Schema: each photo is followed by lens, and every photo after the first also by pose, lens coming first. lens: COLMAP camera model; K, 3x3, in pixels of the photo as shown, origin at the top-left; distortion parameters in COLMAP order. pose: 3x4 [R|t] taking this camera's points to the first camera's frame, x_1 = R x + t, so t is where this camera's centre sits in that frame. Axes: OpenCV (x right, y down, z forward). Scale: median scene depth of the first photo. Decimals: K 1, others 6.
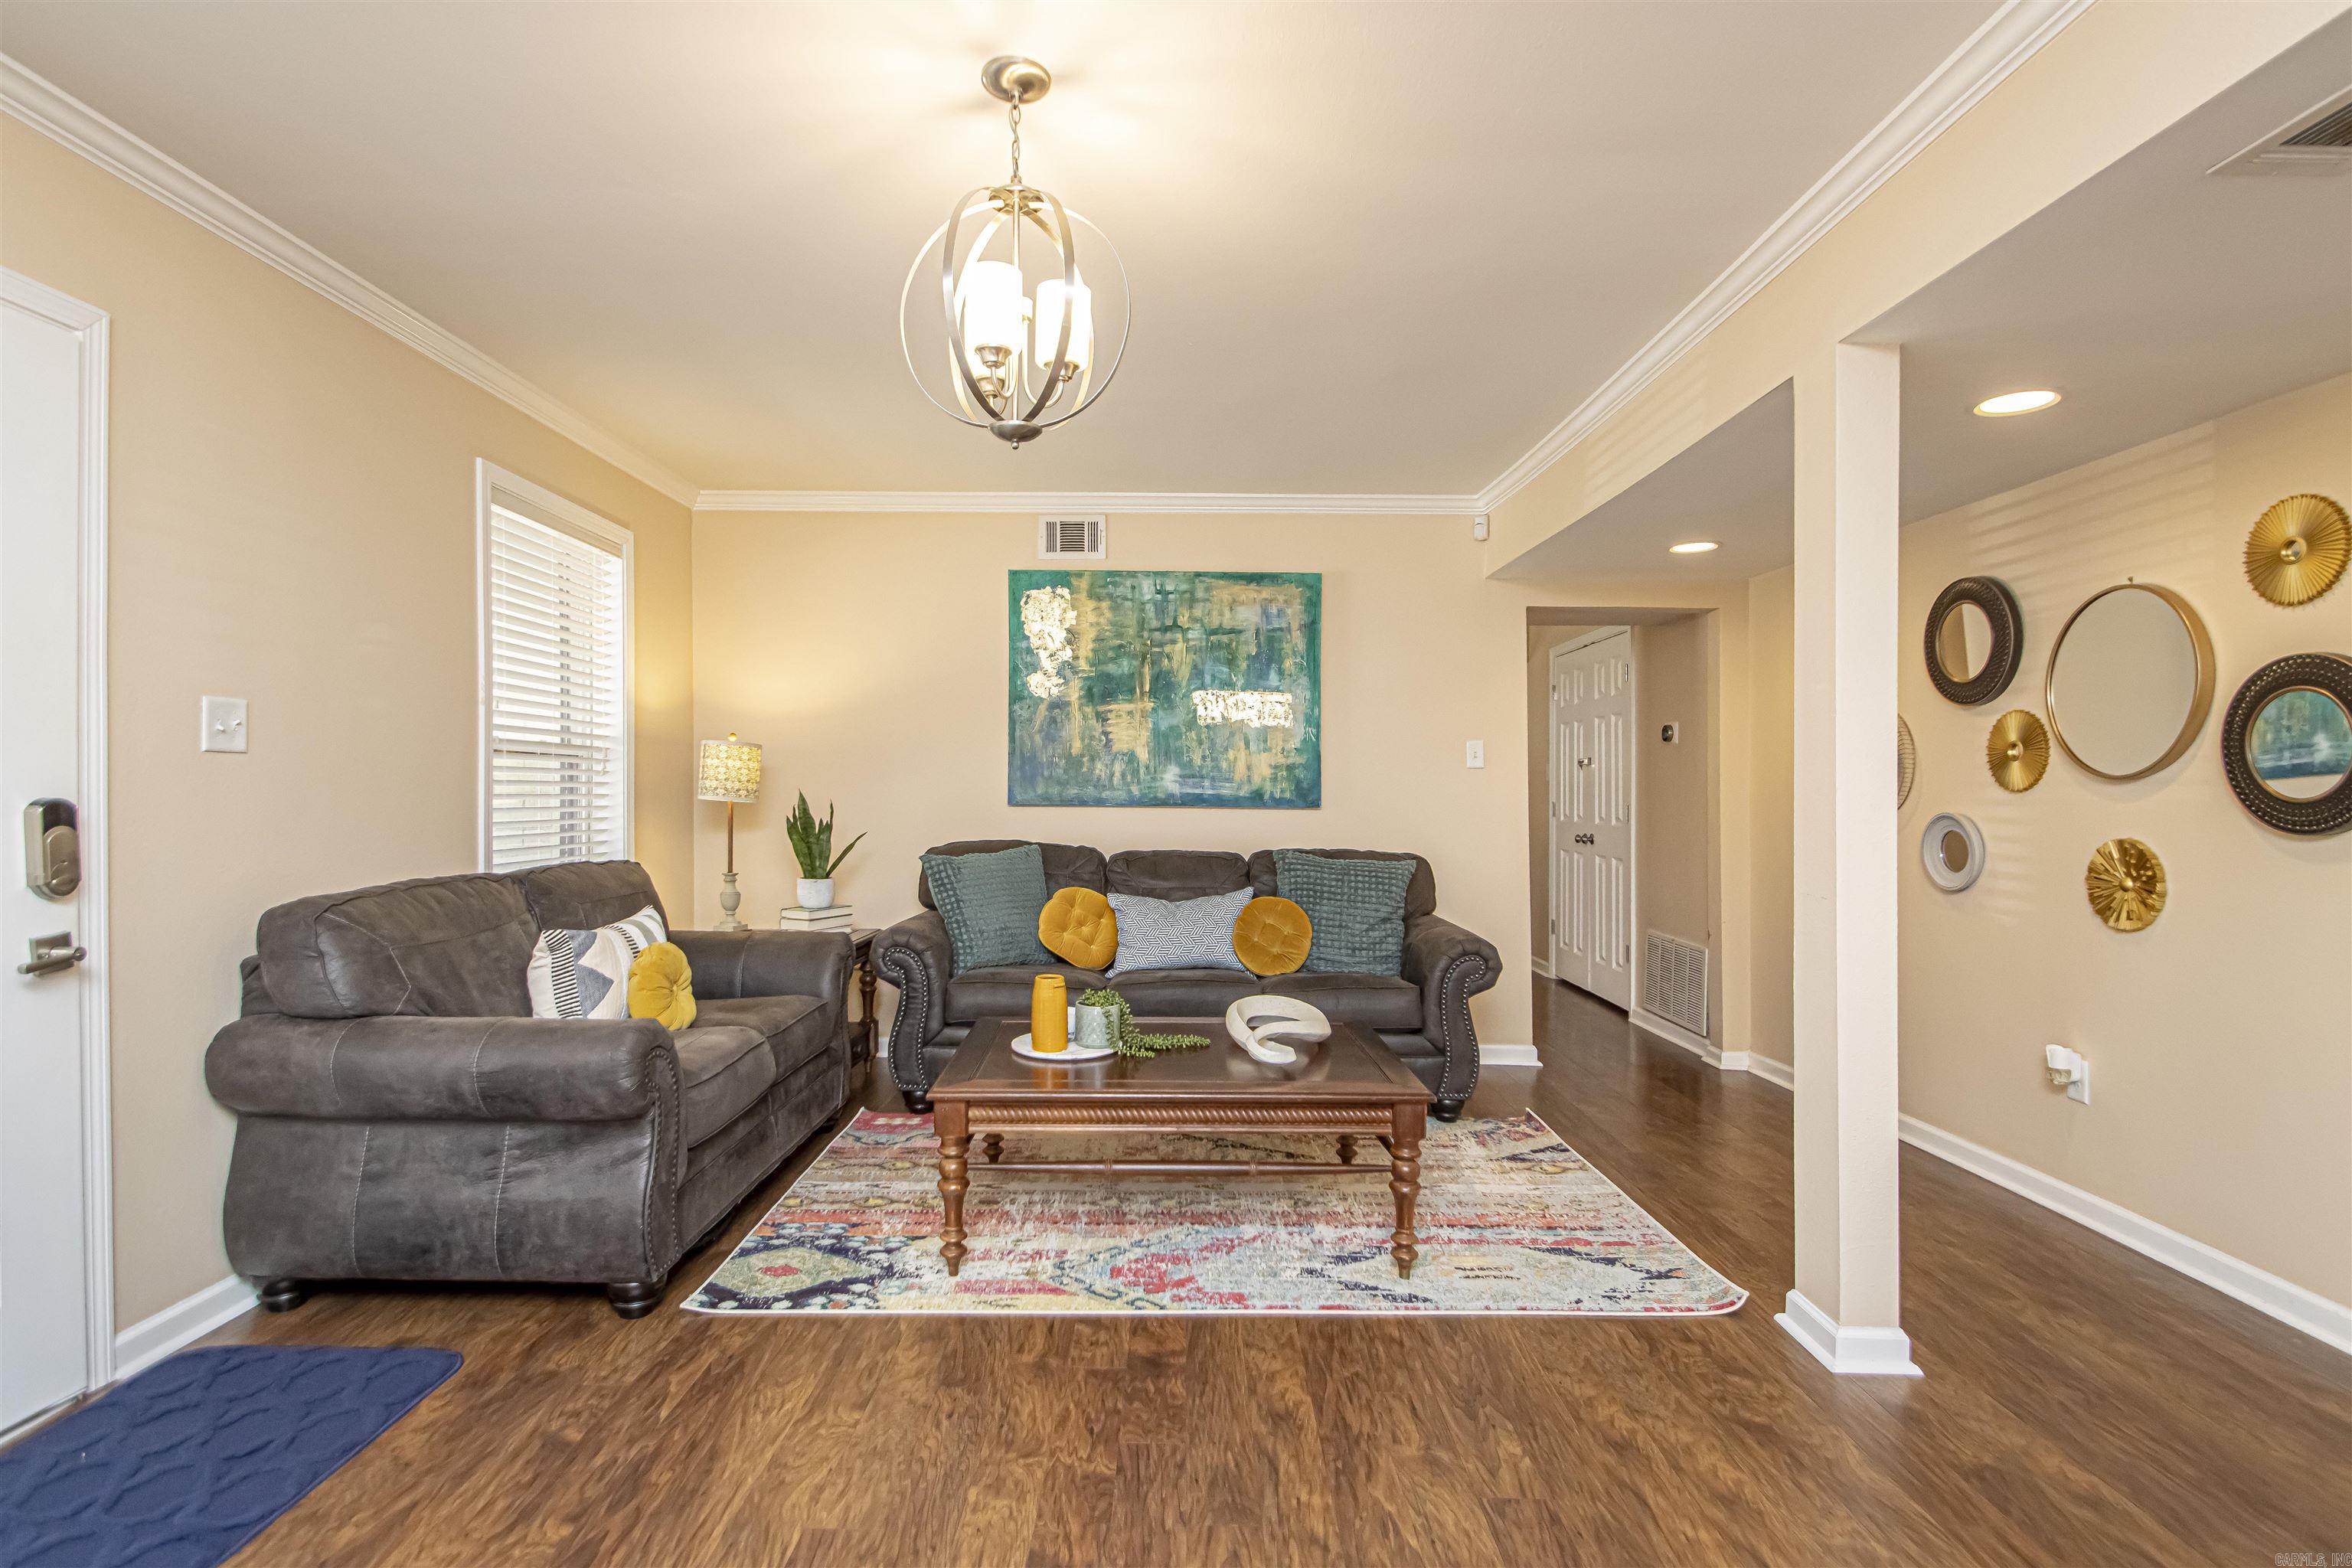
lens RADIAL K [[1171.9, 0, 1179.9], [0, 1171.9, 799.6], [0, 0, 1]] dist [0.000932, -0.006970]
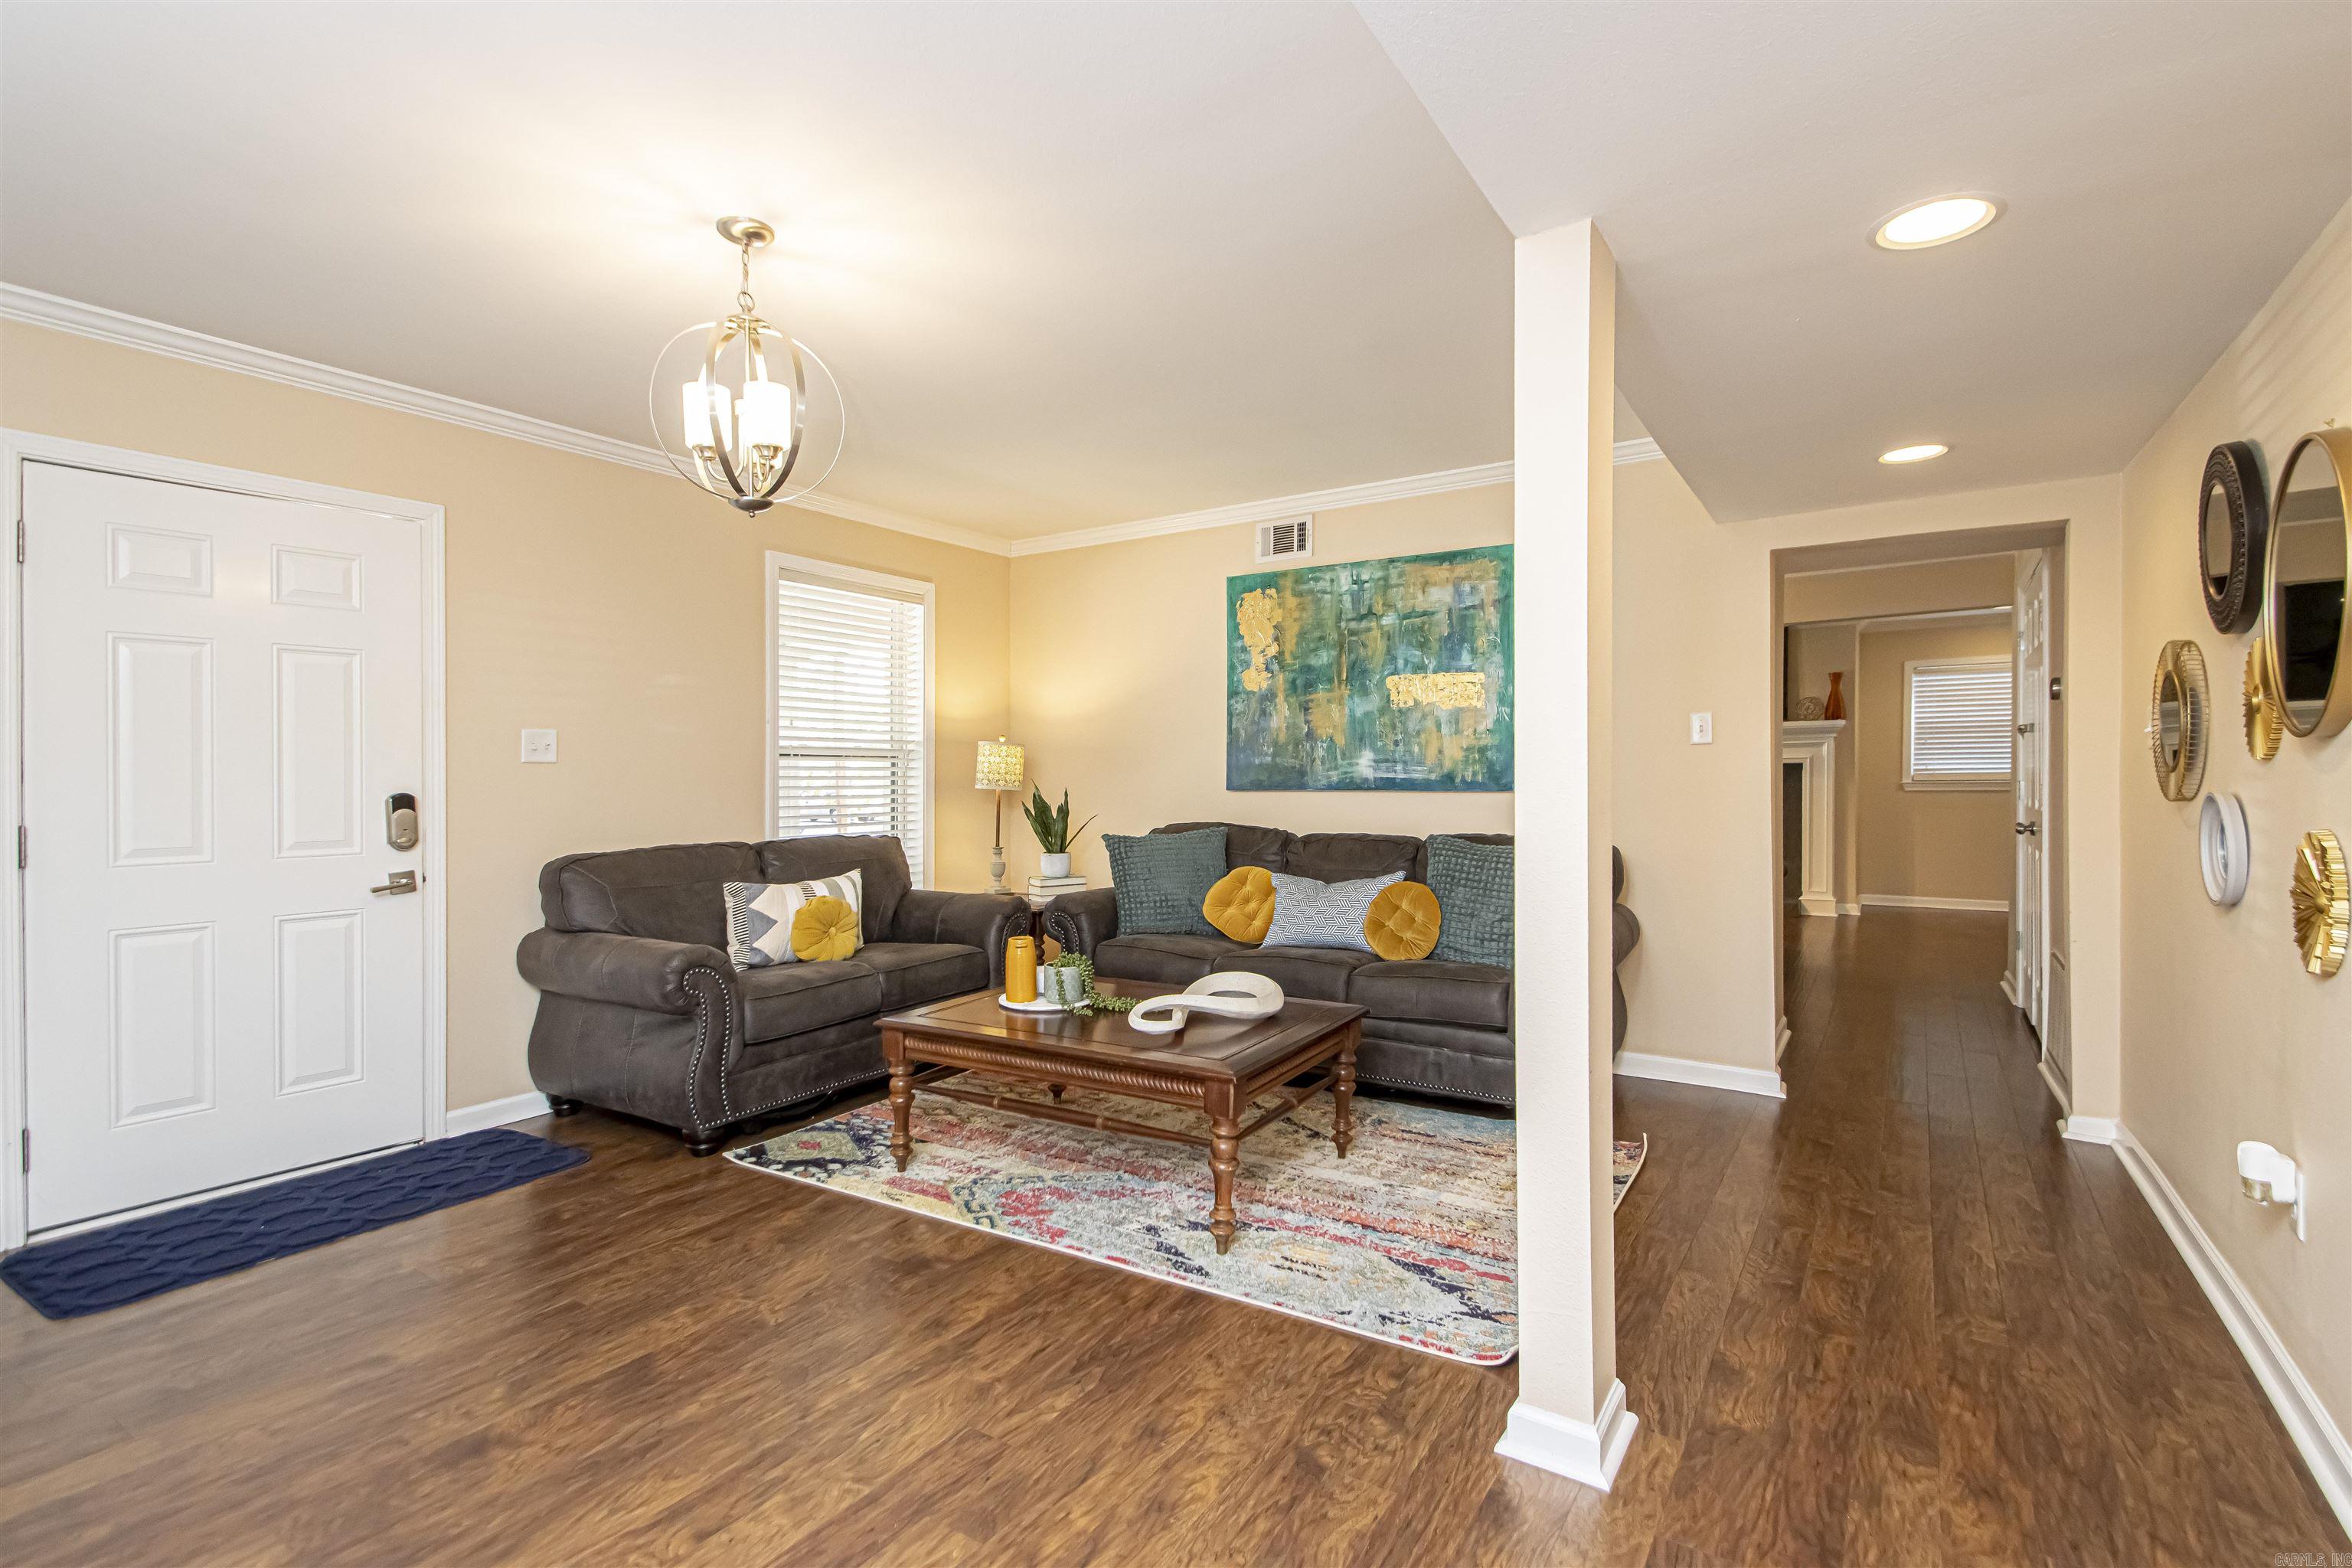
lens RADIAL K [[1121.8, 0, 1172.6], [0, 1121.8, 786.4], [0, 0, 1]] dist [0.027023, -0.019937]
pose [[0.838425, -0.009958, -0.544927, 0.652488], [0.010771, 0.999941, -0.001700, 0.002914], [0.544911, -0.004444, 0.838482, 0.146611]]
